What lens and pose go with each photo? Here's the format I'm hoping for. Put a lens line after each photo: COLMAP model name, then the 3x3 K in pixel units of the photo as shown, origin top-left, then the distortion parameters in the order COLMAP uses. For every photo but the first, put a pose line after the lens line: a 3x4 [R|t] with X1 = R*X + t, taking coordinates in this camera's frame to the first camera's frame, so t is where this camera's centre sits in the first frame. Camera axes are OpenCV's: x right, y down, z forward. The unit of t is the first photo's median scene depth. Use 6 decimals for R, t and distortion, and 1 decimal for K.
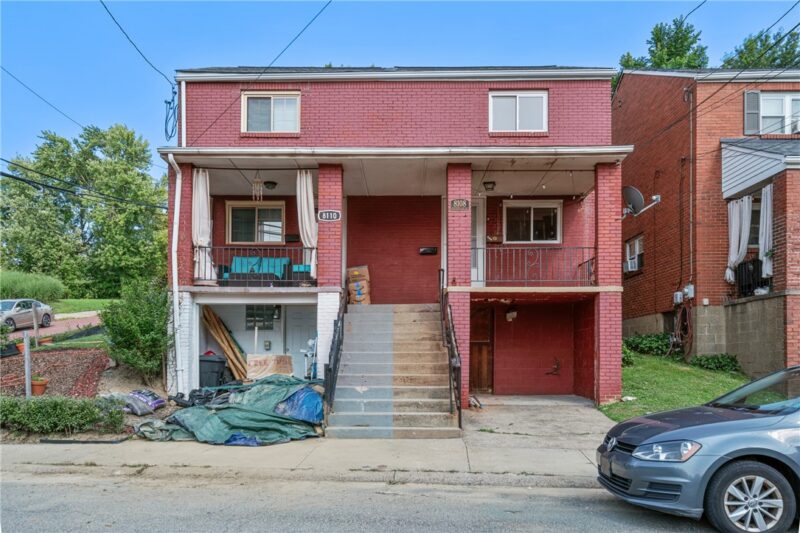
lens RADIAL K [[591.6, 0, 400.0], [0, 591.6, 271.1], [0, 0, 1]] dist [0.001676, 0.004235]
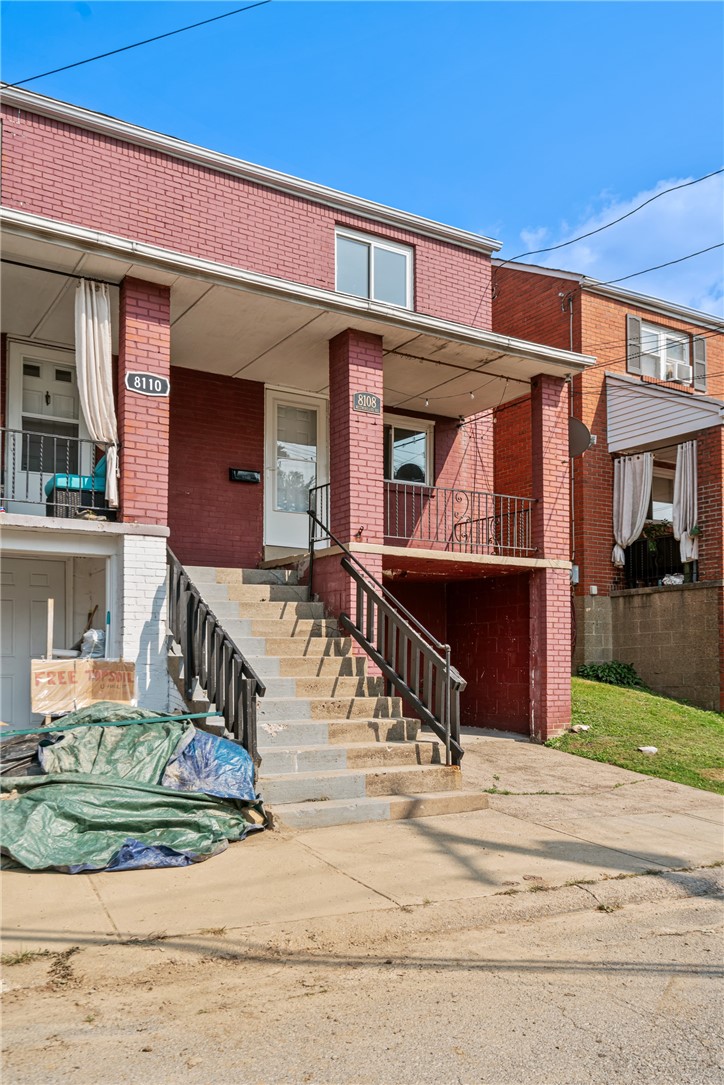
lens RADIAL K [[894.2, 0, 362.1], [0, 894.2, 536.8], [0, 0, 1]] dist [-0.009749, 0.002767]
pose [[0.841859, 0.079253, 0.533847, -0.358374], [-0.081635, 0.996477, -0.019197, 0.035176], [-0.533488, -0.027420, 0.845363, 0.255727]]
